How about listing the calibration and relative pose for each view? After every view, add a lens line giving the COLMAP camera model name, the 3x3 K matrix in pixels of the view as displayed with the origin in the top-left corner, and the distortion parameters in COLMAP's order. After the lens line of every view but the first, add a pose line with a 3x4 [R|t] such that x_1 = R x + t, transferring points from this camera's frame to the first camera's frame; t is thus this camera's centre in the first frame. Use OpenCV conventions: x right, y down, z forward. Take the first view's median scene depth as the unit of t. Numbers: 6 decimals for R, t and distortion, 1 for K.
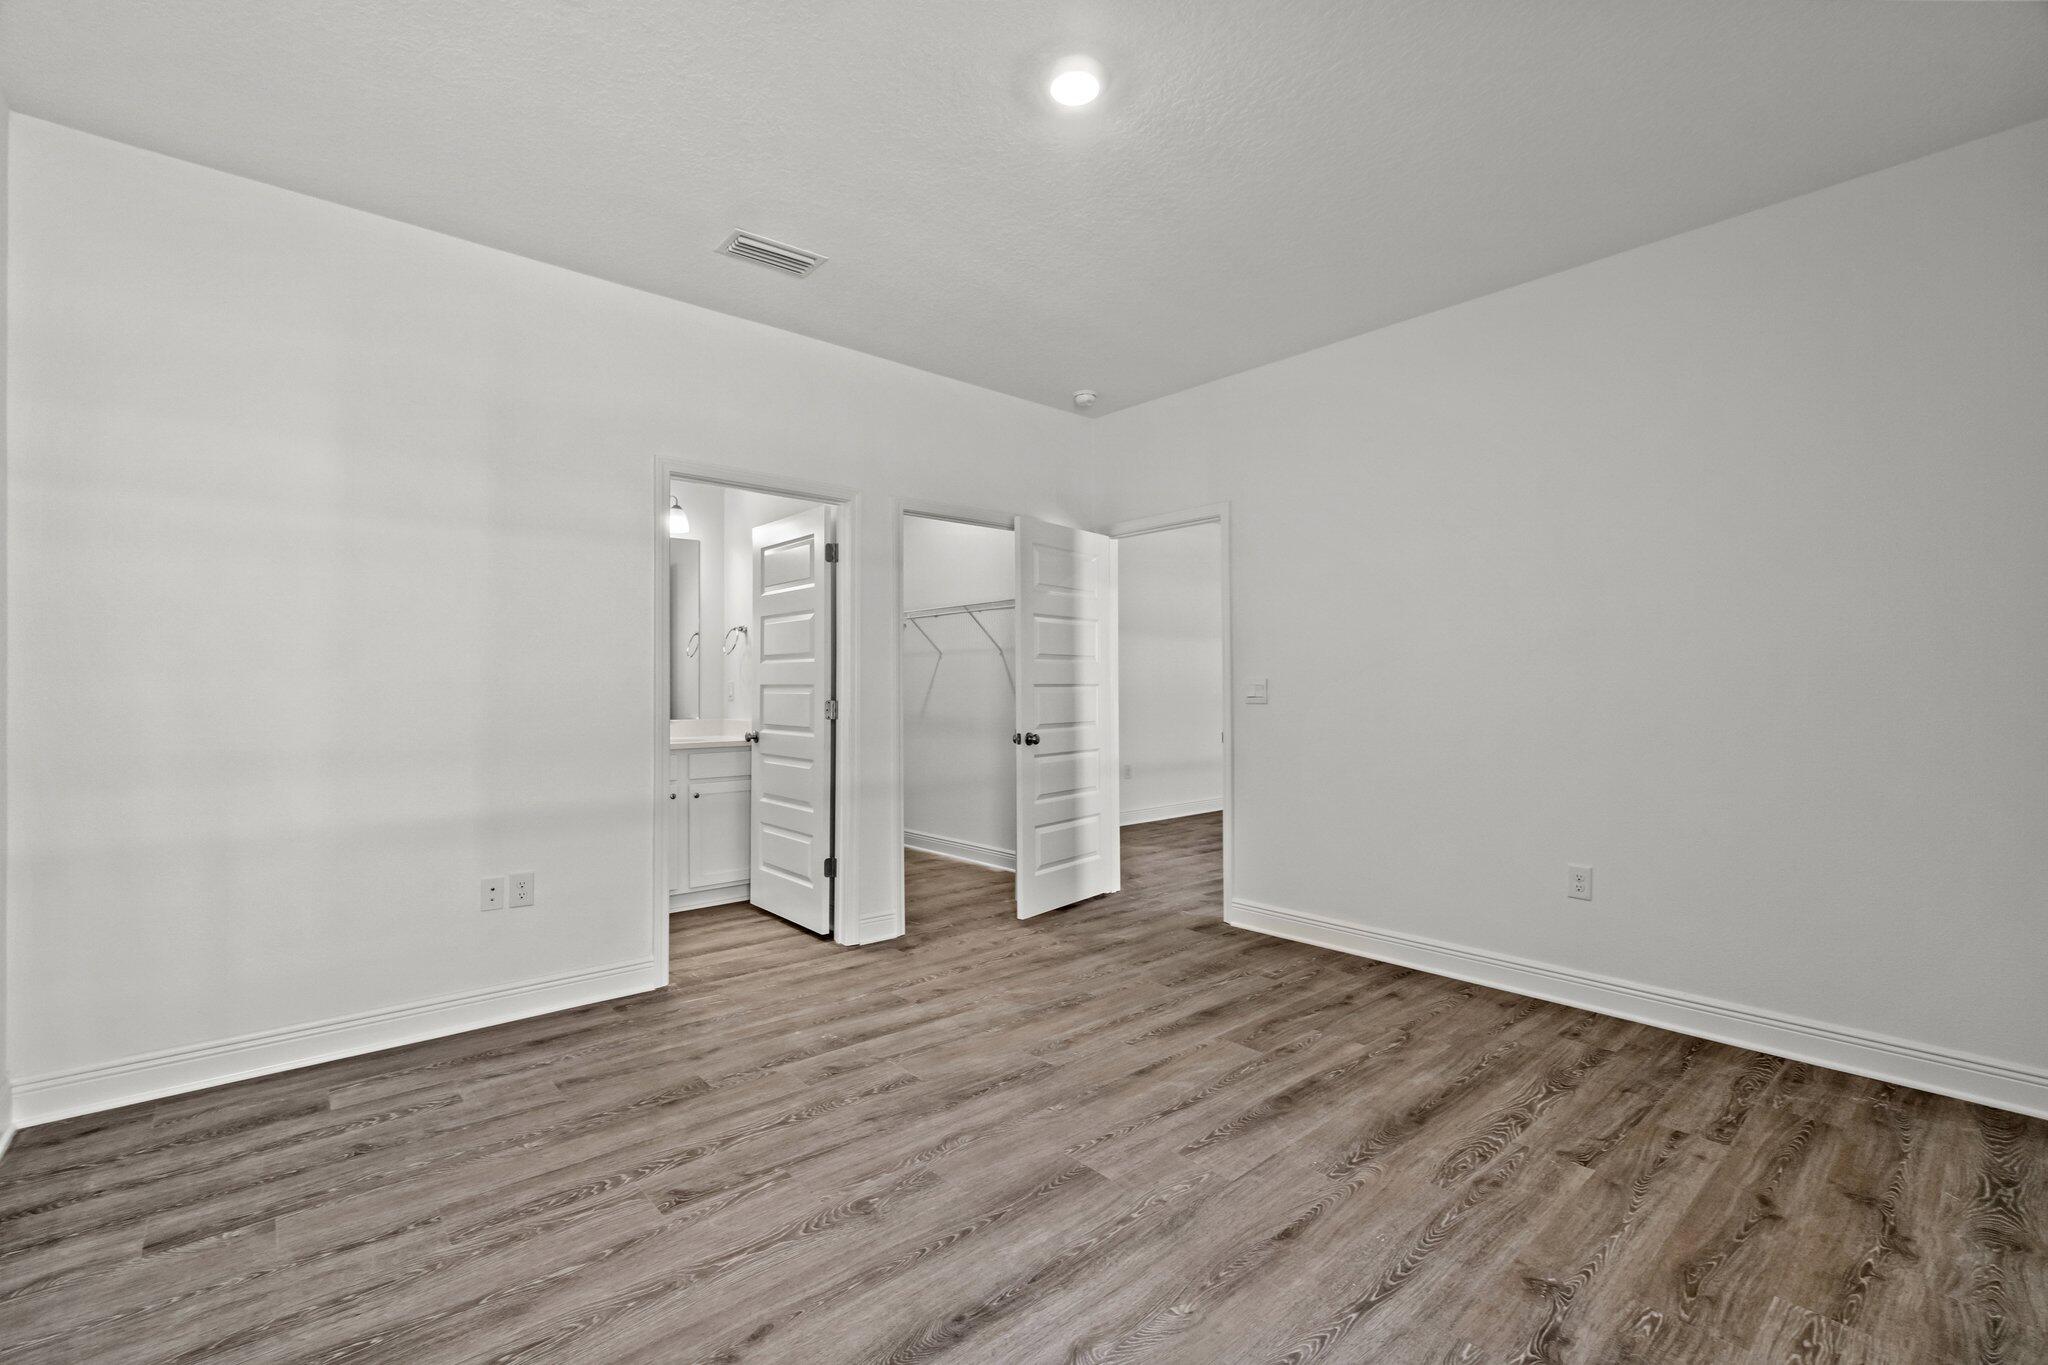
lens RADIAL K [[887.0, 0, 1027.7], [0, 887.0, 686.9], [0, 0, 1]] dist [0.000954, 0.000481]
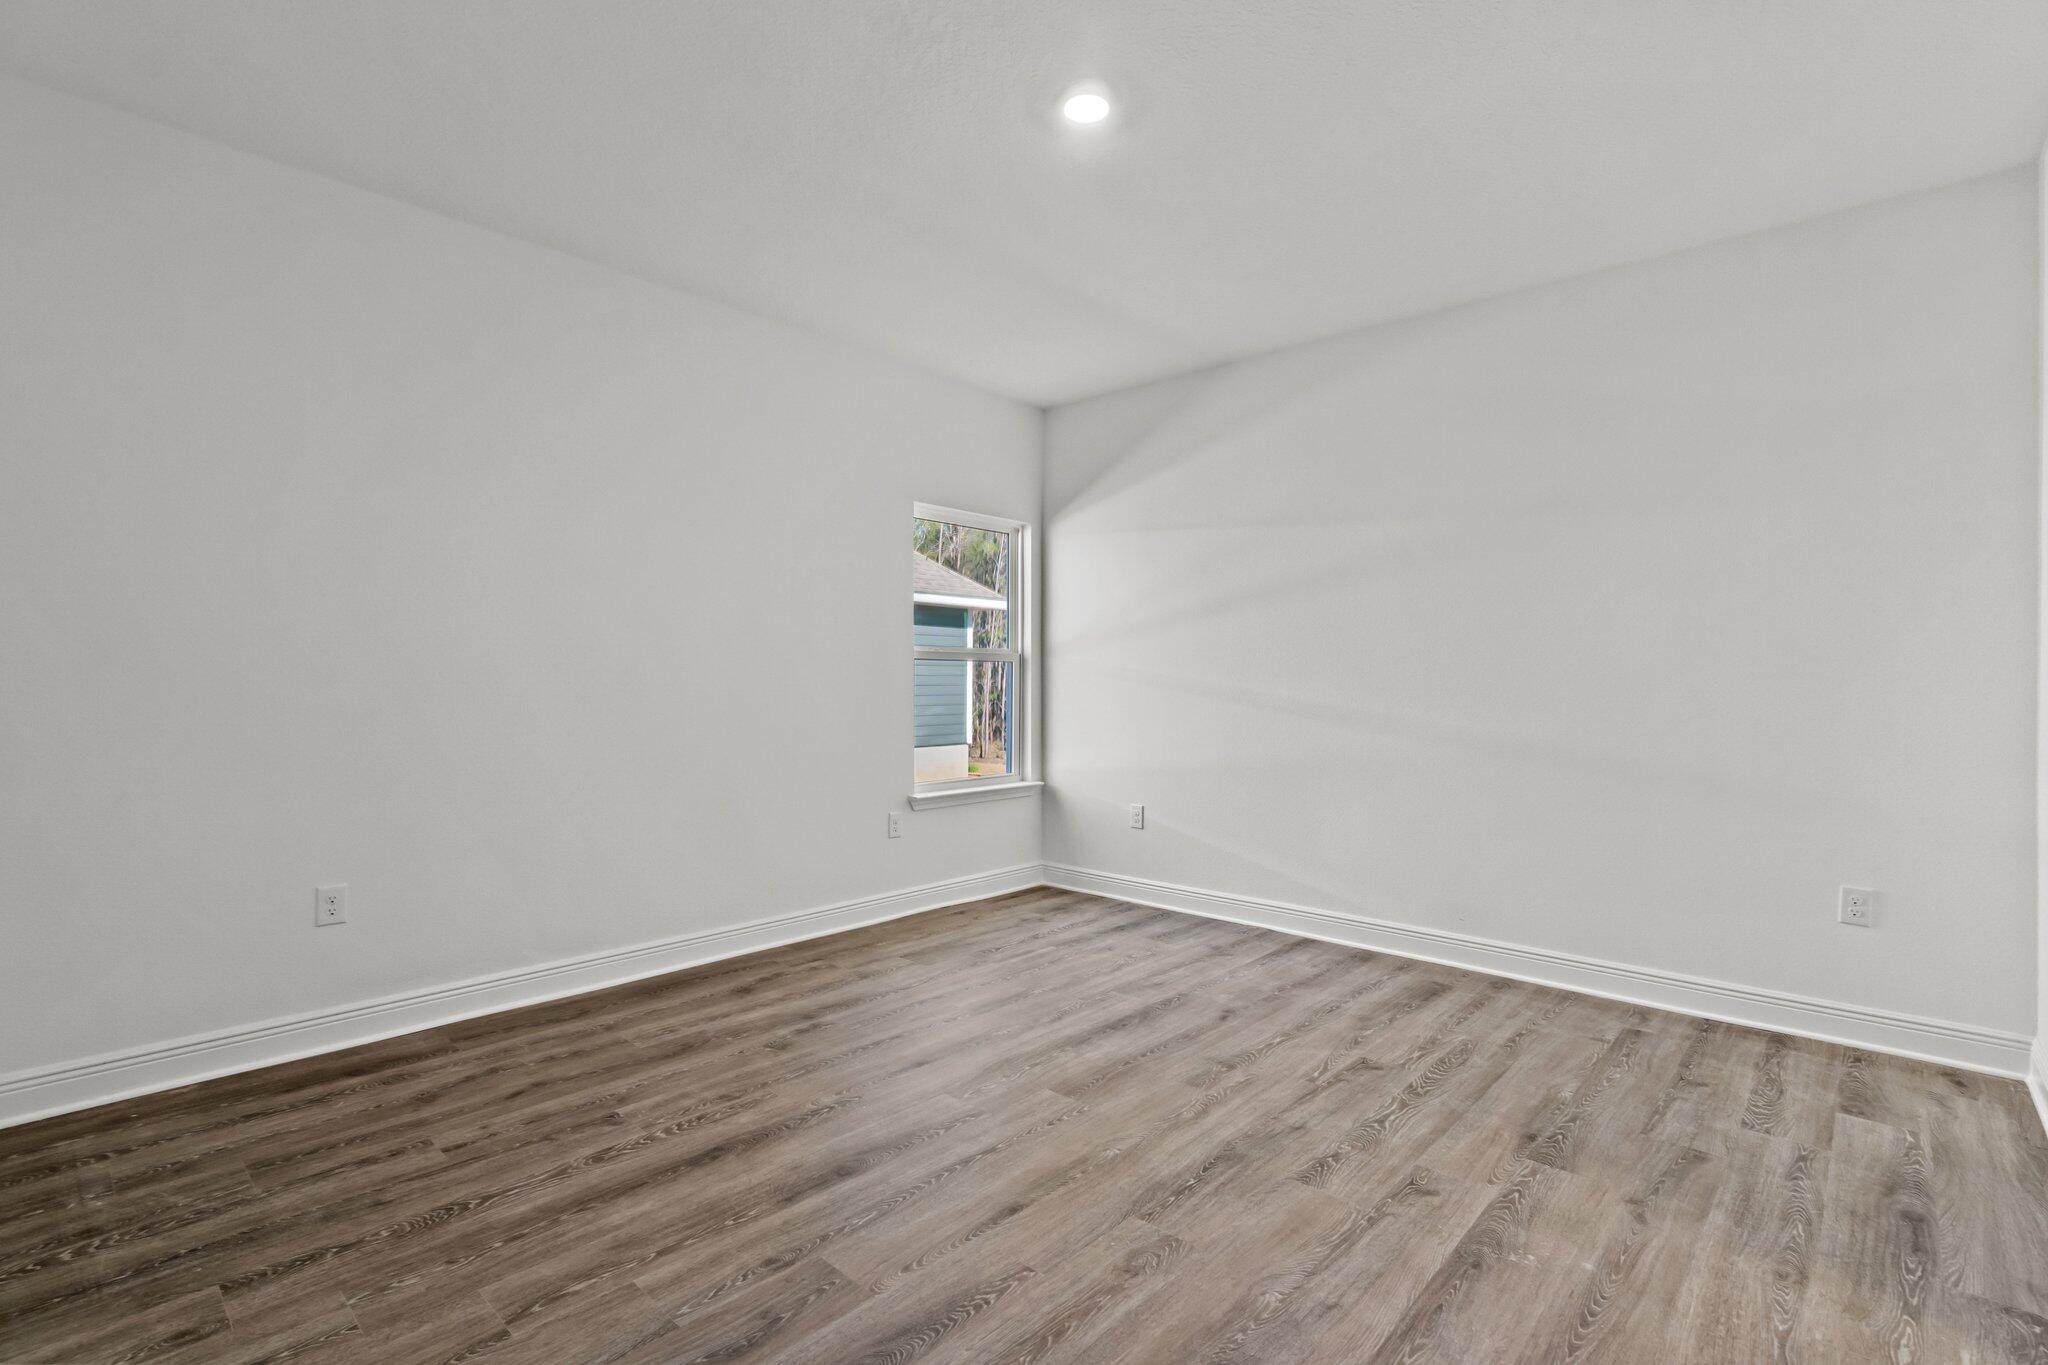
lens RADIAL K [[984.9, 0, 1024.0], [0, 984.9, 682.5], [0, 0, 1]] dist [0.000696, -0.000210]
pose [[-0.994634, -0.005647, -0.103298, 0.208855], [-0.005494, 0.999983, -0.001764, 0.006043], [0.103306, -0.001187, -0.994649, 1.833159]]
